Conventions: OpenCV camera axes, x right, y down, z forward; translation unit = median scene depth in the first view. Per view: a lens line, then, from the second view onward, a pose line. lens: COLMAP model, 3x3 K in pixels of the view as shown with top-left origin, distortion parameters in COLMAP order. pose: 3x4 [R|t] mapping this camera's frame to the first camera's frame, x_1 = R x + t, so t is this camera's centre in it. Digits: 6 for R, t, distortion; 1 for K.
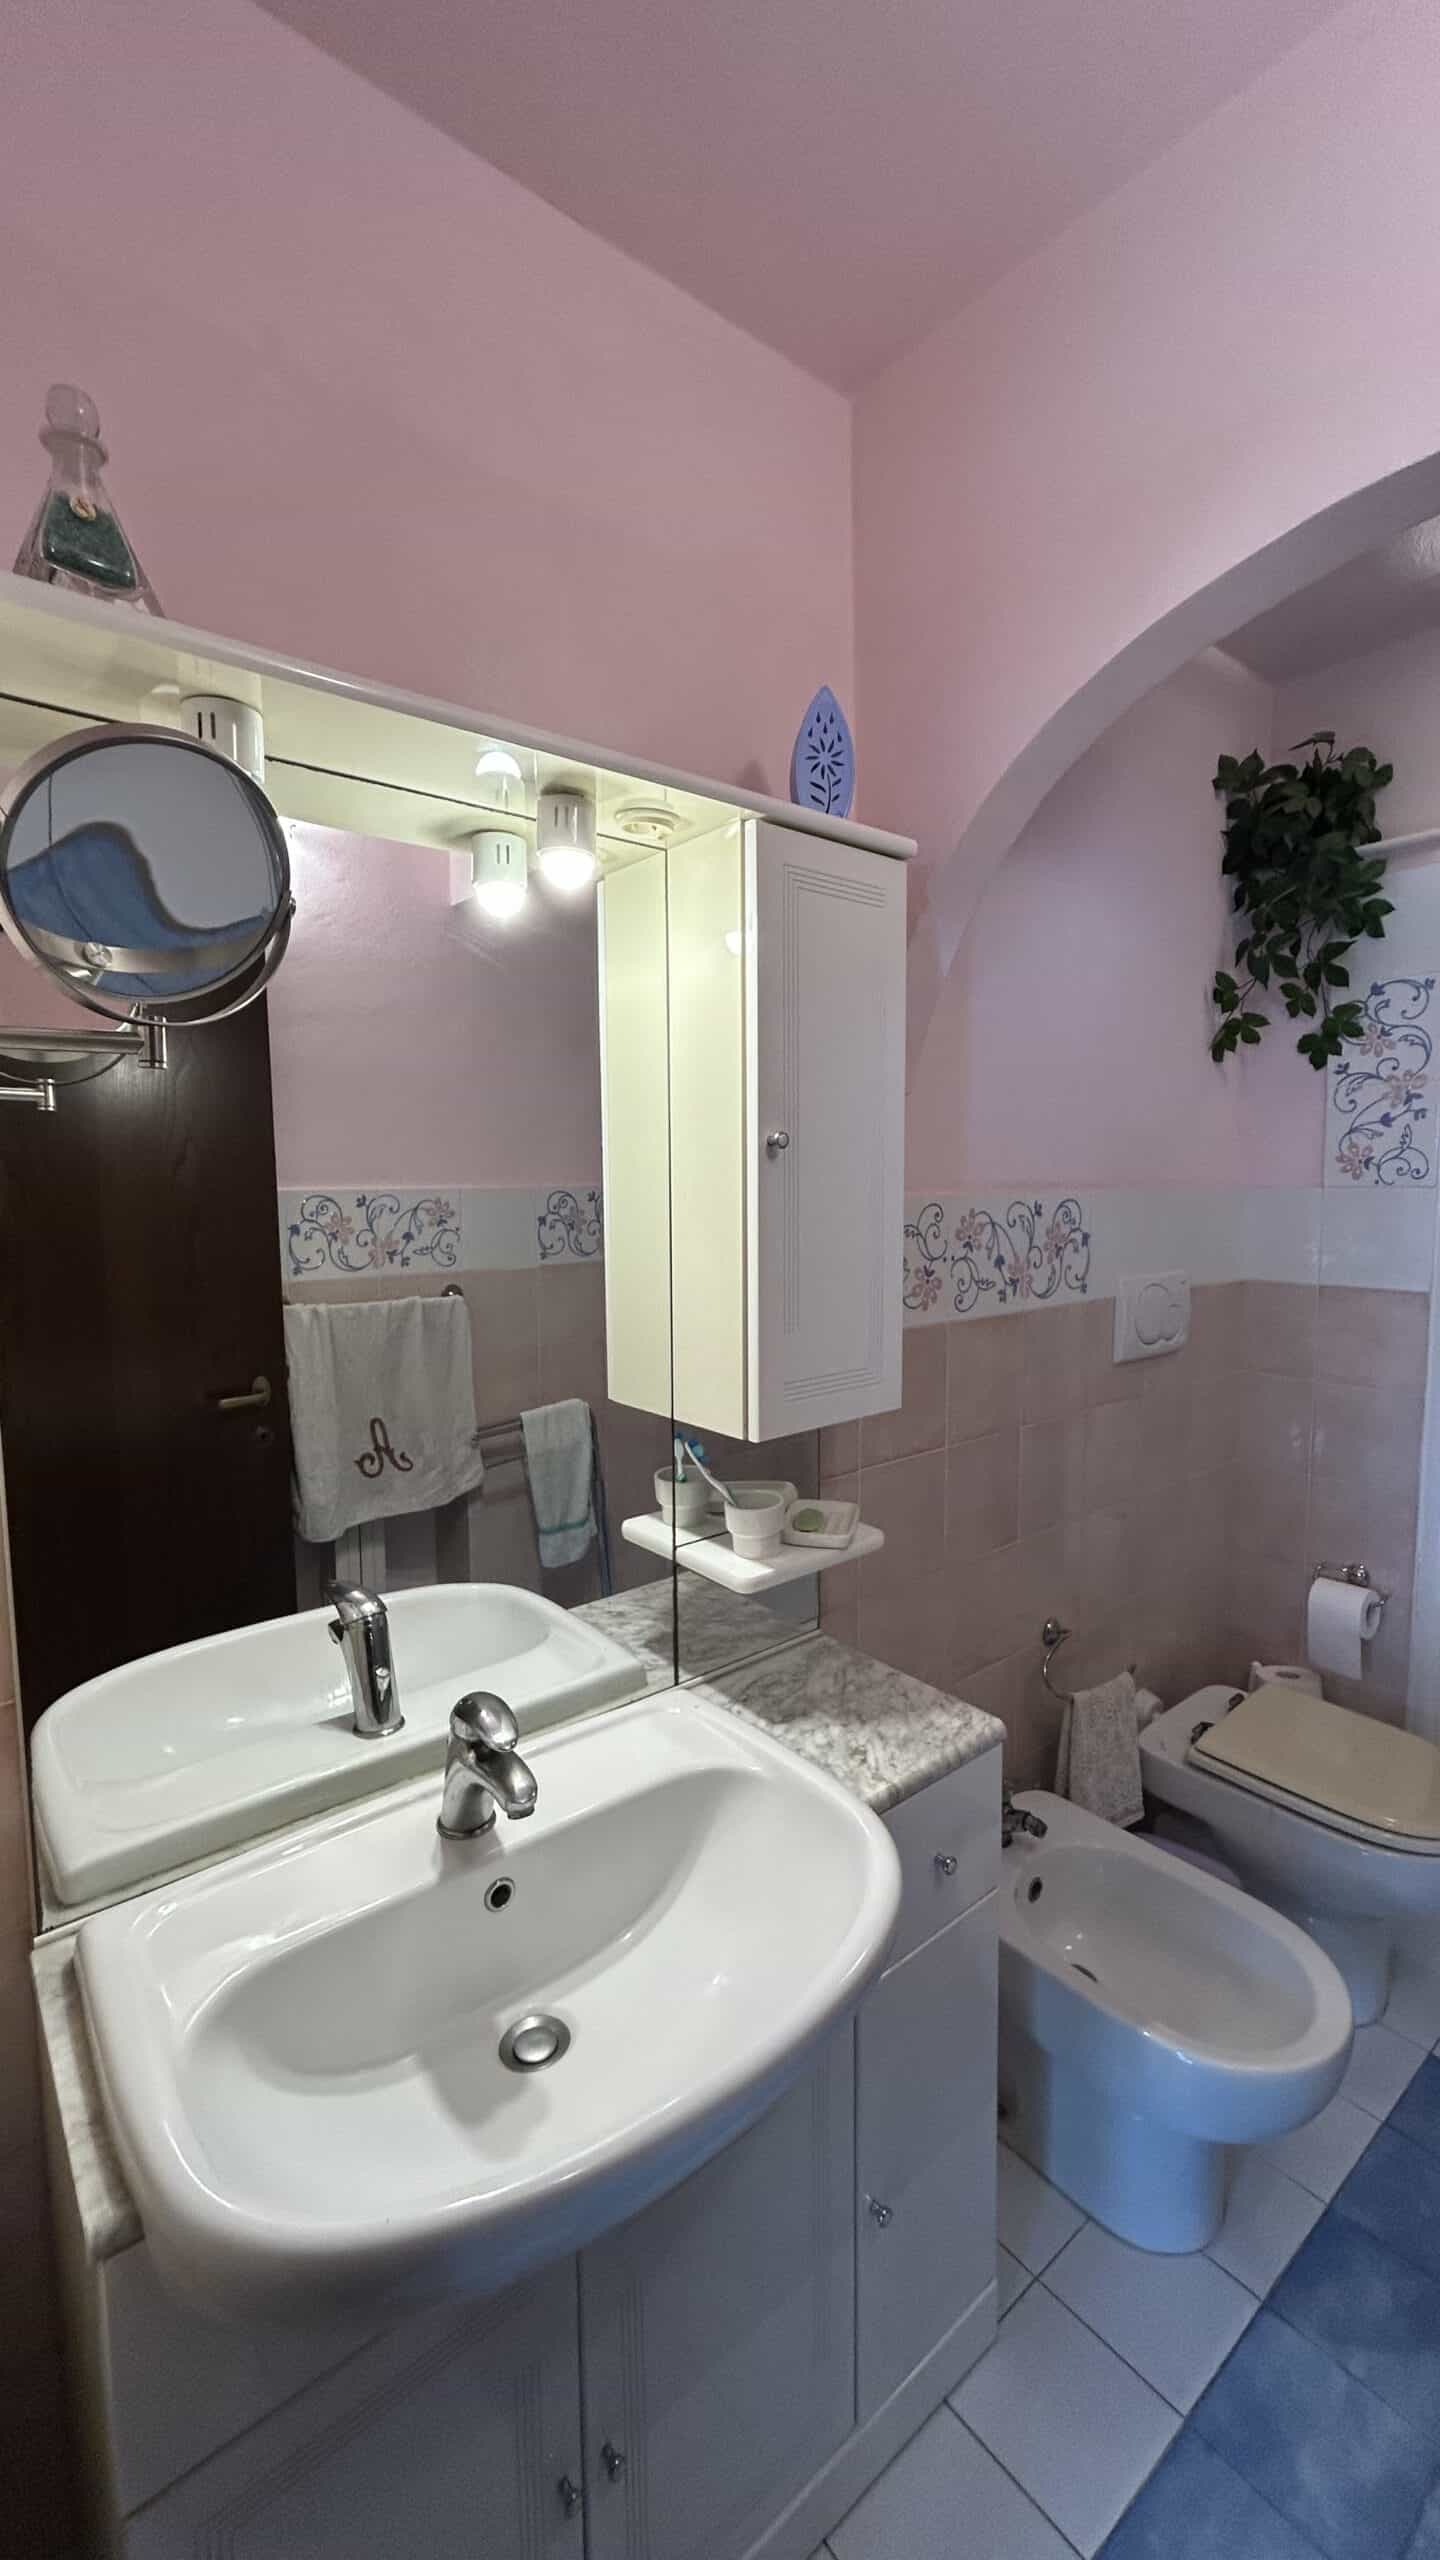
lens RADIAL K [[1036.3, 0, 710.8], [0, 1036.3, 1273.9], [0, 0, 1]] dist [-0.001075, 0.000155]
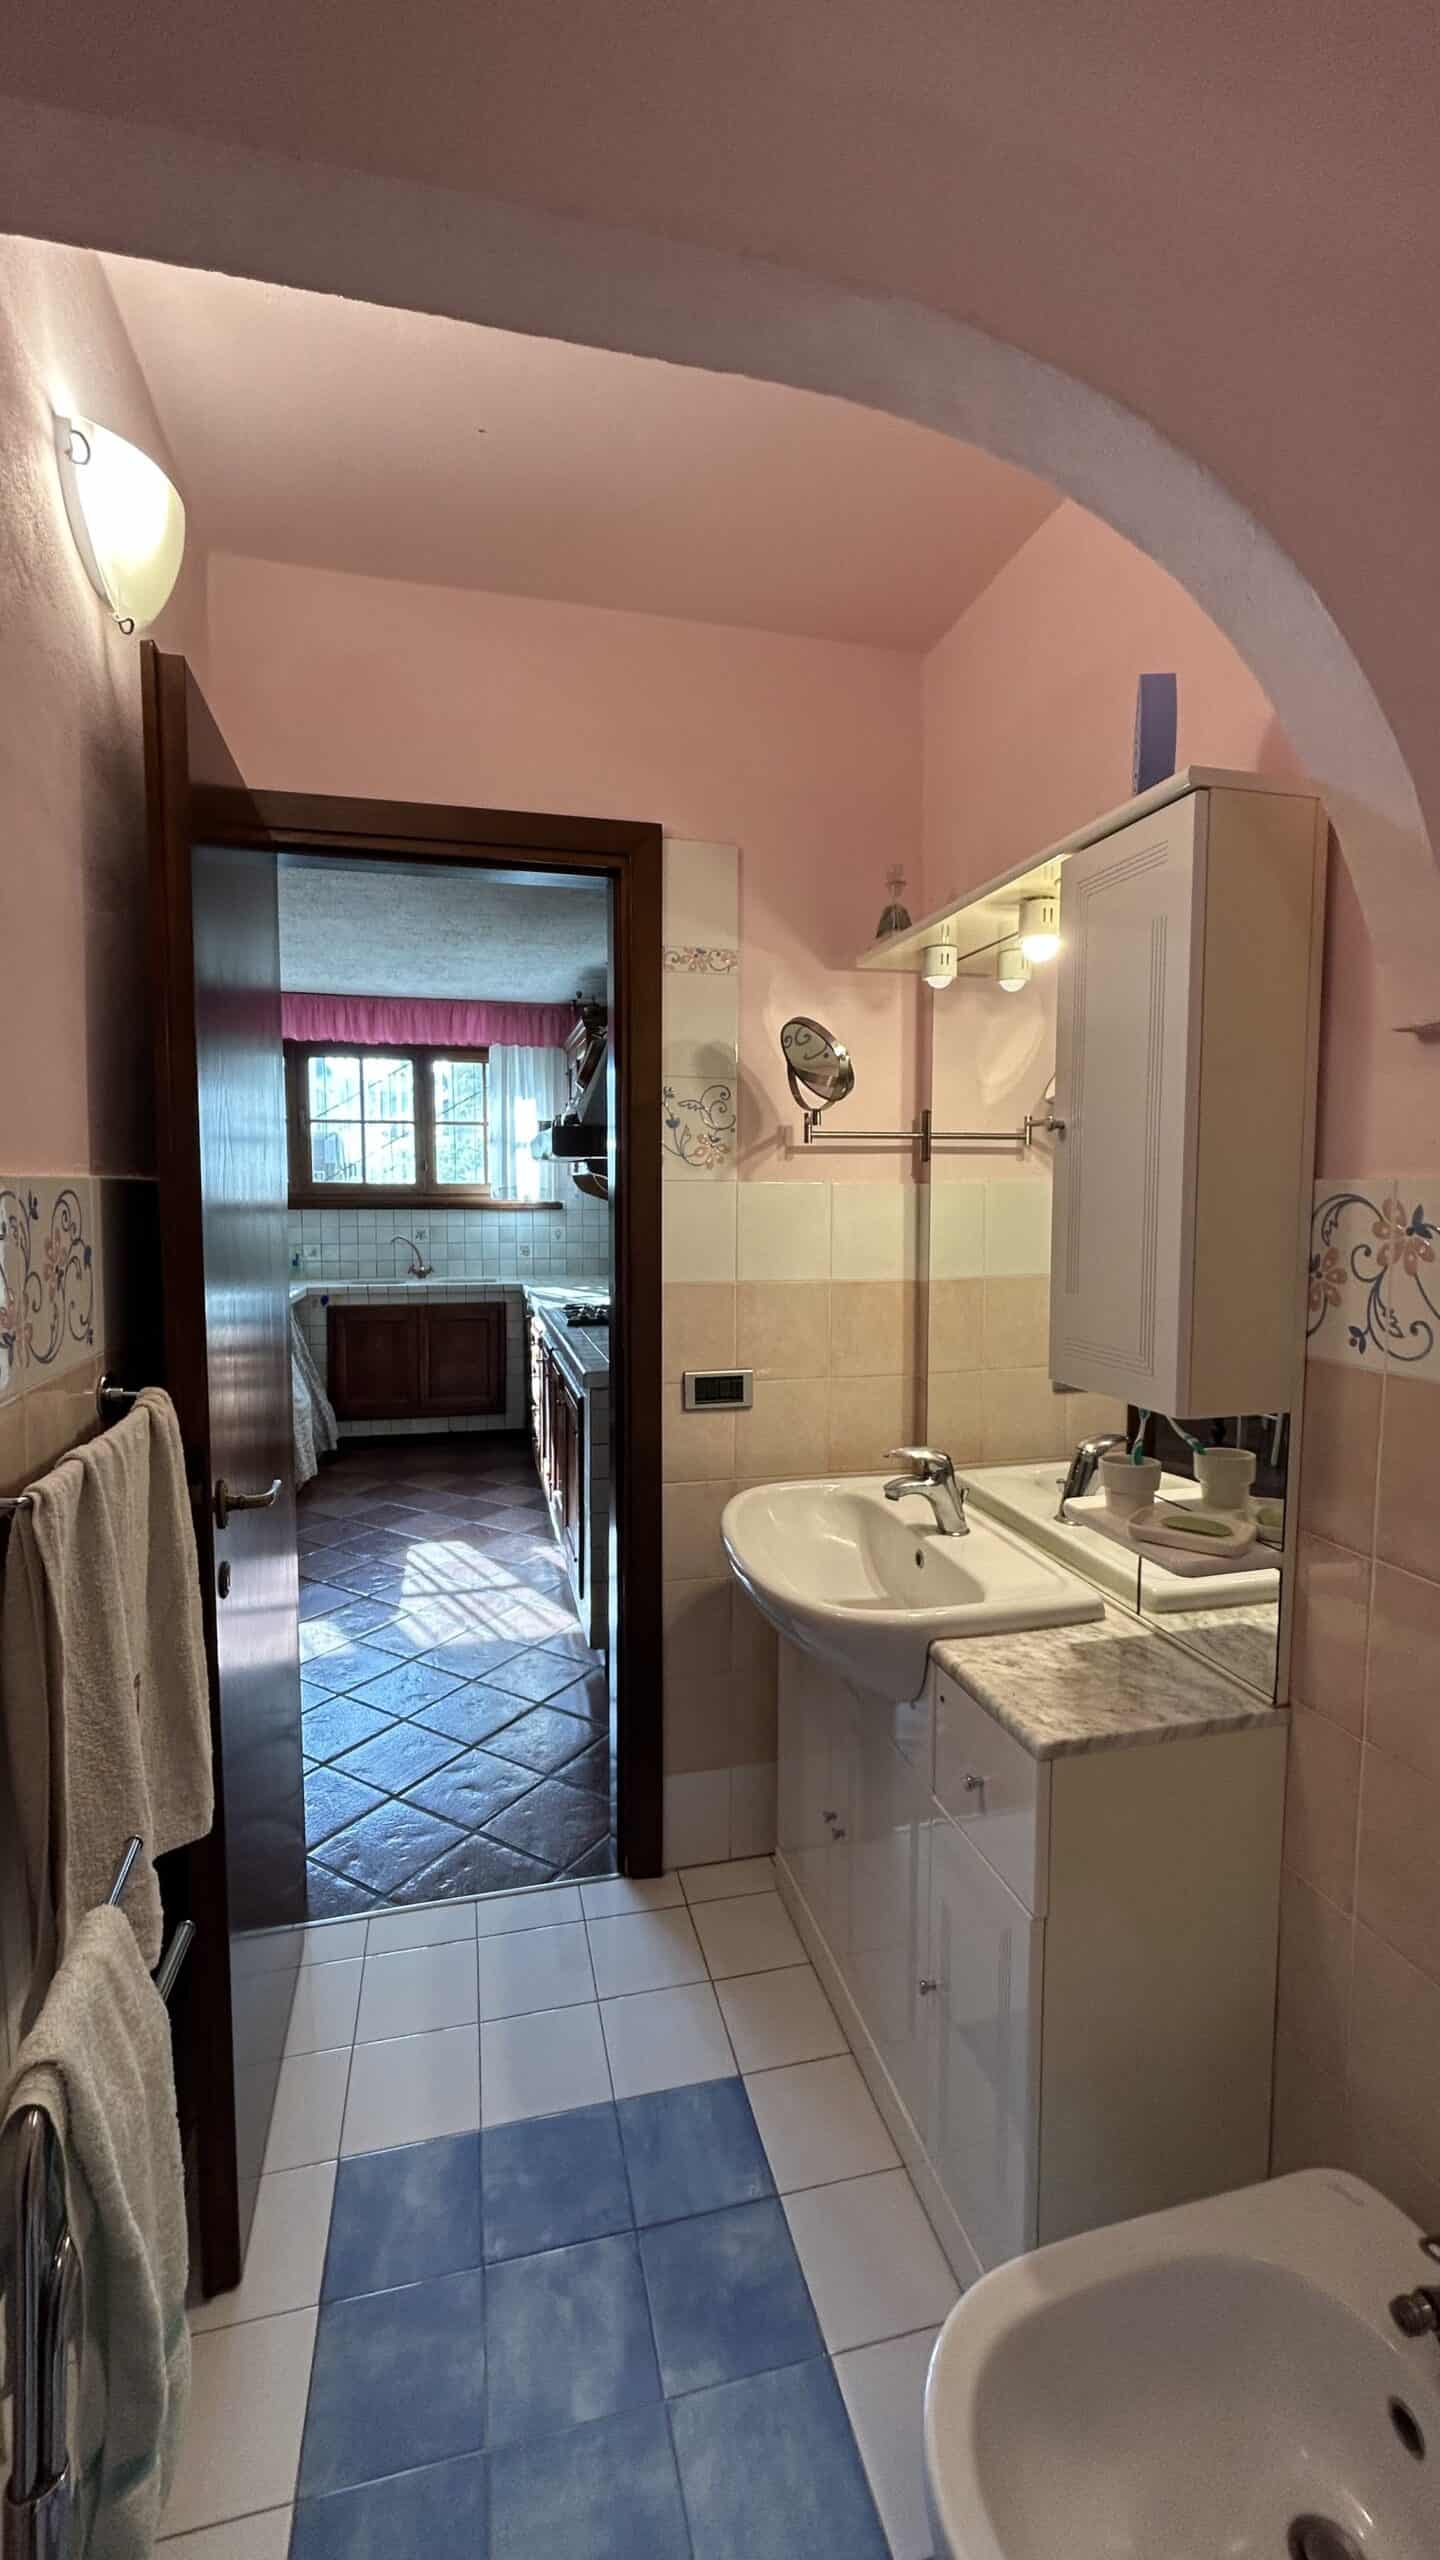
lens RADIAL K [[1036.3, 0, 710.8], [0, 1036.3, 1275.8], [0, 0, 1]] dist [-0.001075, 0.000155]
pose [[-0.435137, 0.077386, -0.897033, 0.868366], [-0.079480, 0.989109, 0.123884, -0.049349], [0.896849, 0.125203, -0.424247, 0.775476]]
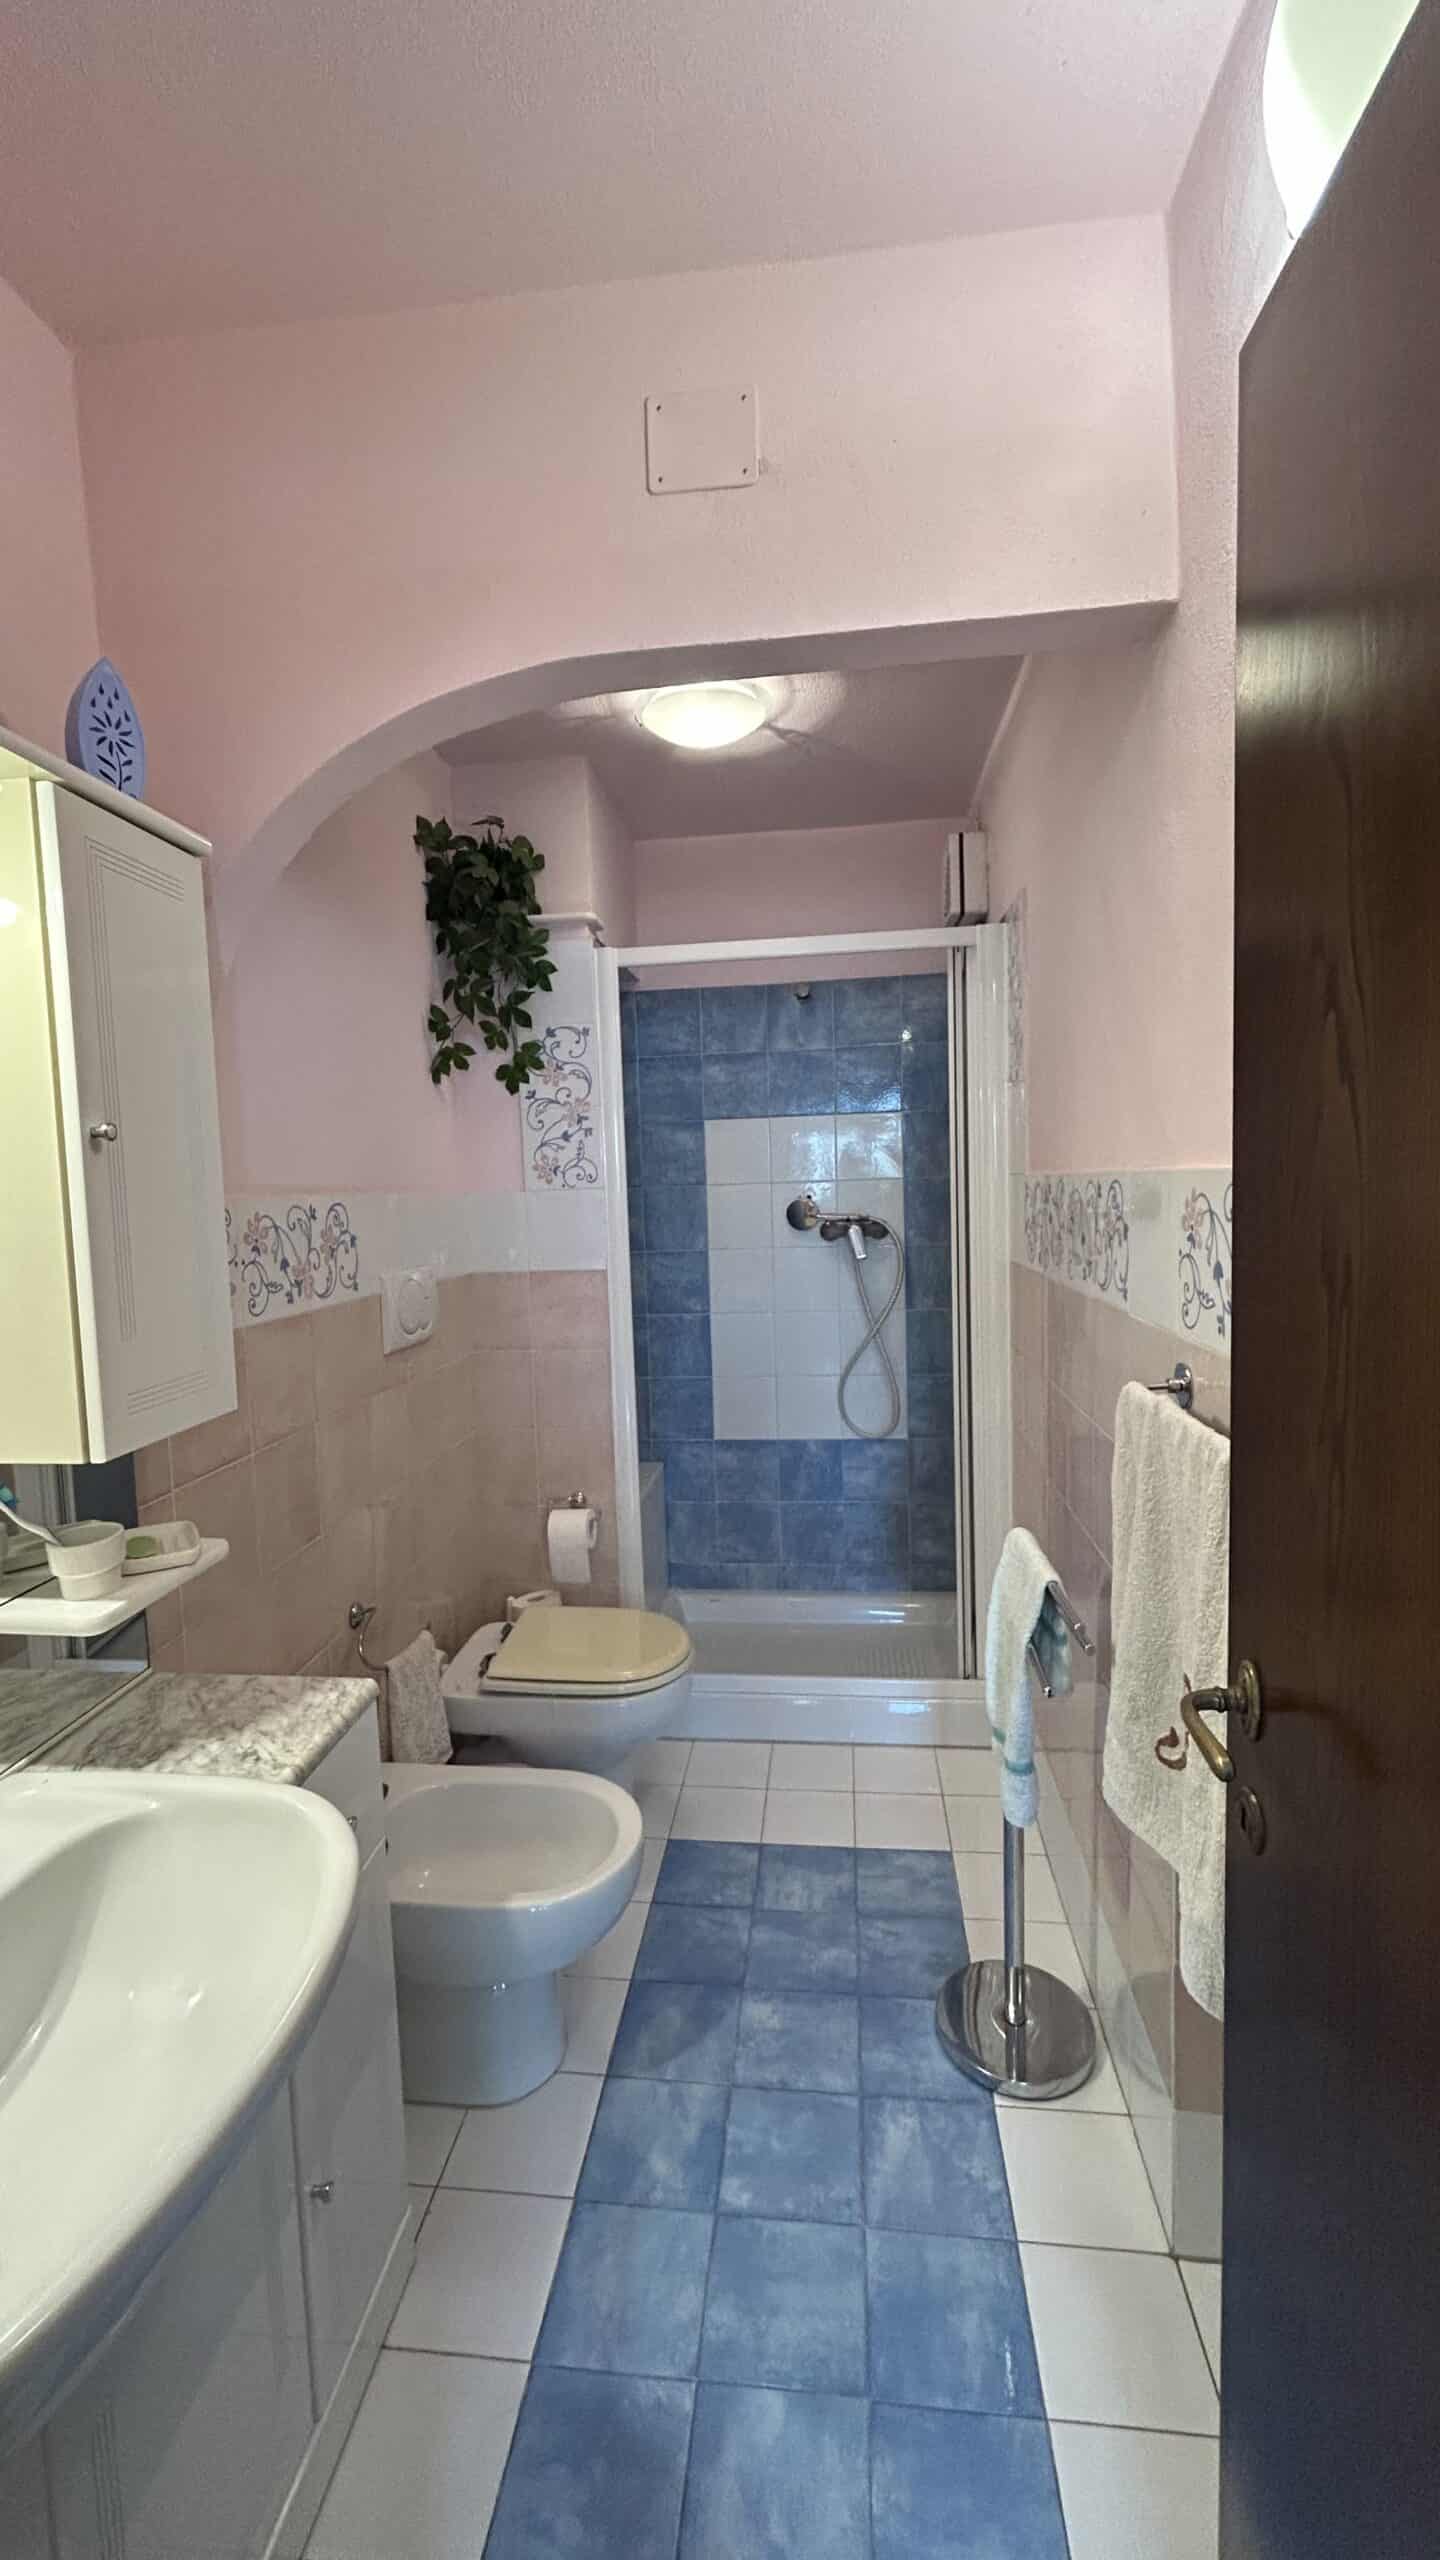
lens RADIAL K [[1036.3, 0, 721.8], [0, 1036.3, 1275.0], [0, 0, 1]] dist [-0.001075, 0.000155]
pose [[0.708902, -0.074496, 0.701362, -0.133684], [0.091001, 0.995755, 0.013785, 0.023684], [-0.699412, 0.054052, 0.712672, -0.029072]]
